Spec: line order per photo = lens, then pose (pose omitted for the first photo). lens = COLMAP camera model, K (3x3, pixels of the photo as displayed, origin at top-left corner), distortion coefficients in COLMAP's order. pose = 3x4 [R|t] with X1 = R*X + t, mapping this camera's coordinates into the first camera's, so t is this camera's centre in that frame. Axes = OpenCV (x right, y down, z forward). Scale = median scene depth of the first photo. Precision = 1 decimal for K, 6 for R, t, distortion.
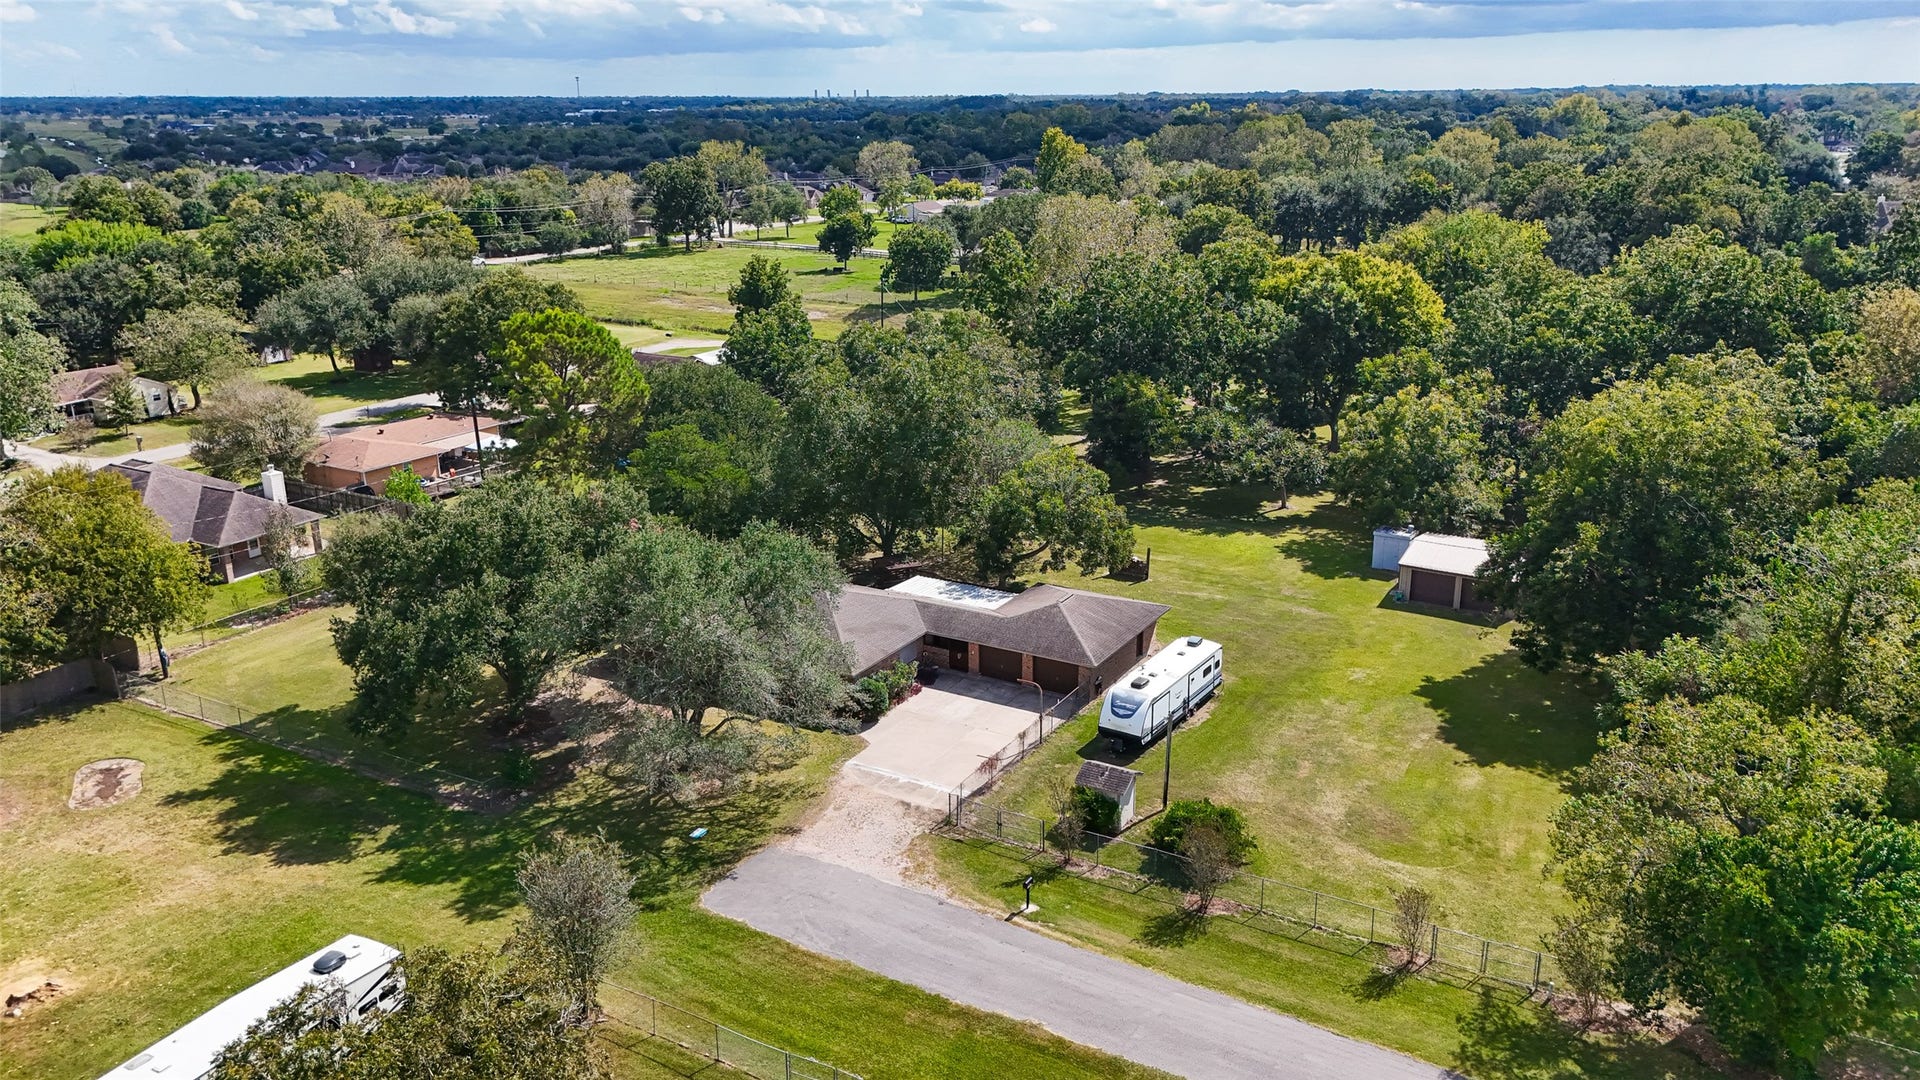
lens RADIAL K [[1460.0, 0, 960.0], [0, 1460.0, 540.0], [0, 0, 1]] dist [0.042540, -0.003455]
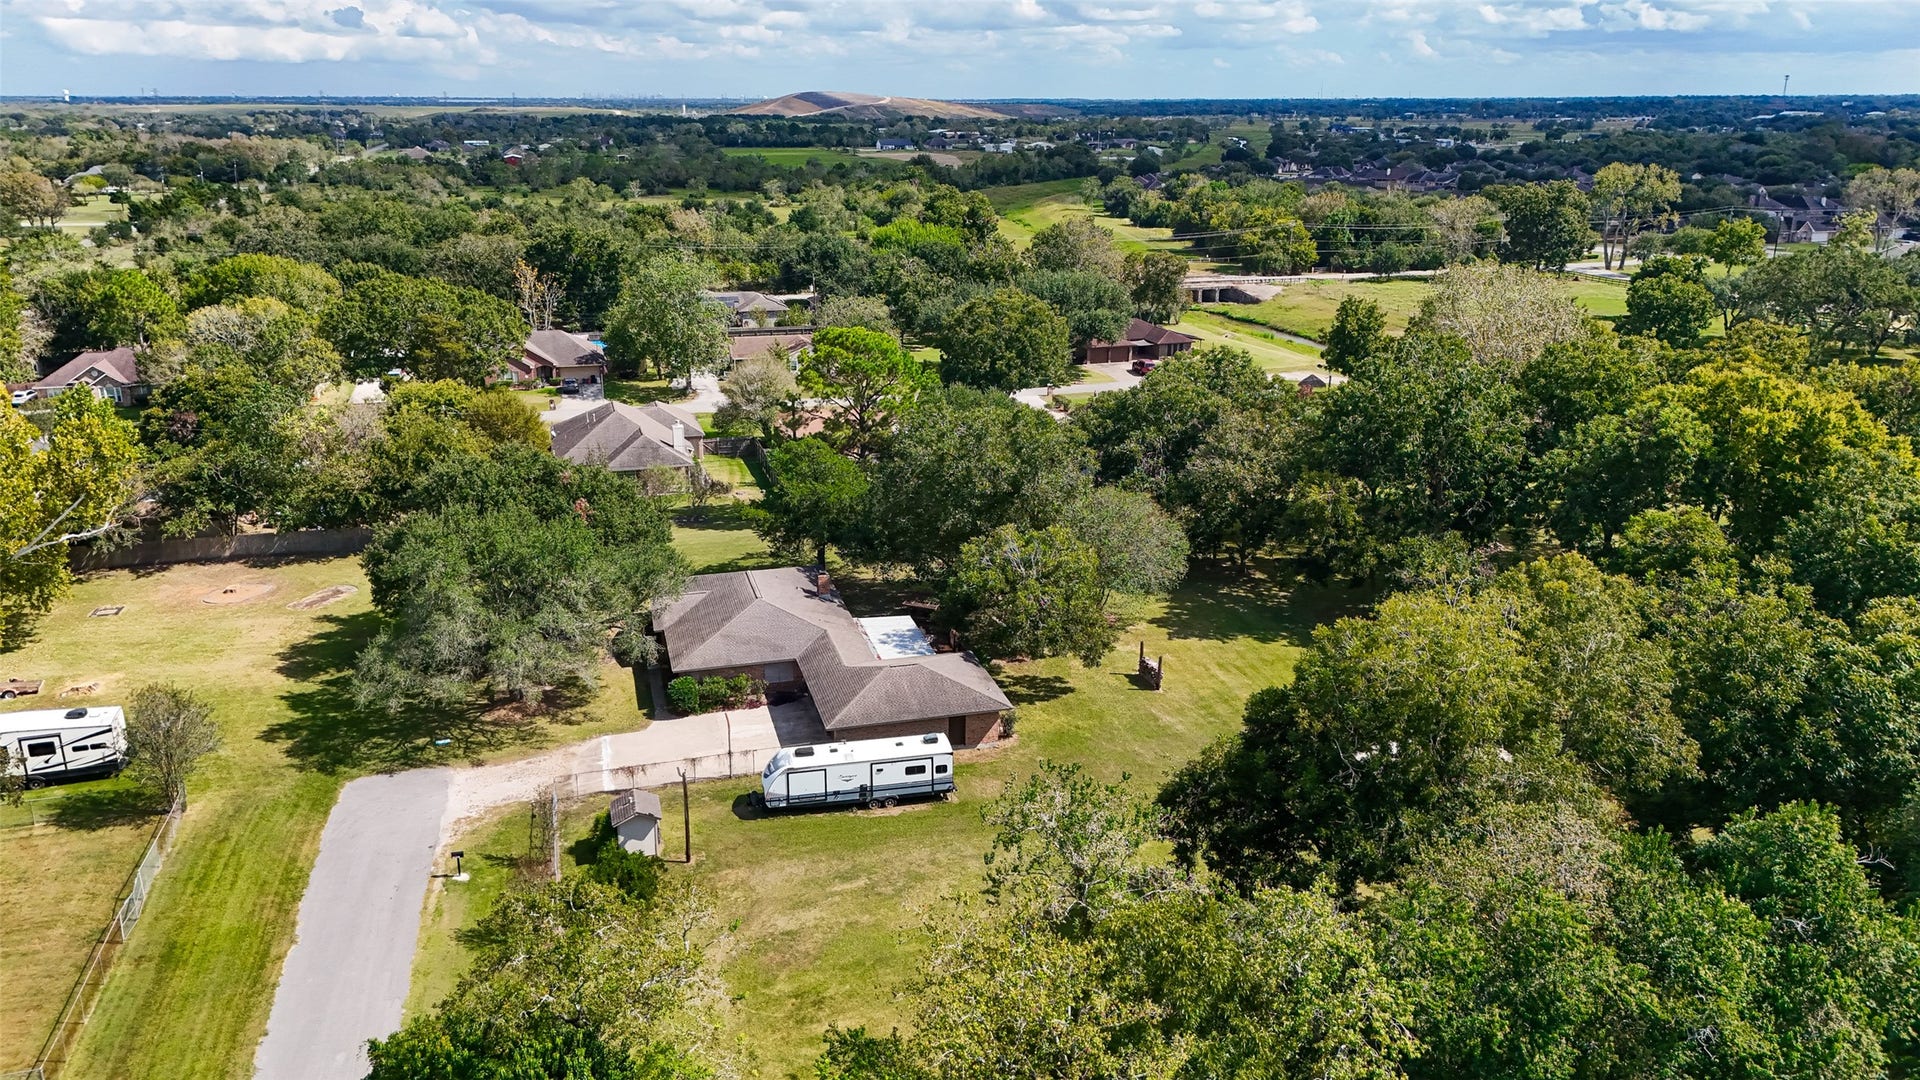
lens RADIAL K [[1460.0, 0, 960.0], [0, 1460.0, 540.0], [0, 0, 1]] dist [0.042540, -0.003455]
pose [[0.702326, 0.213758, -0.679003, 0.827428], [-0.211905, 0.973388, 0.087251, -0.152185], [0.679584, 0.082605, 0.728932, 0.303515]]
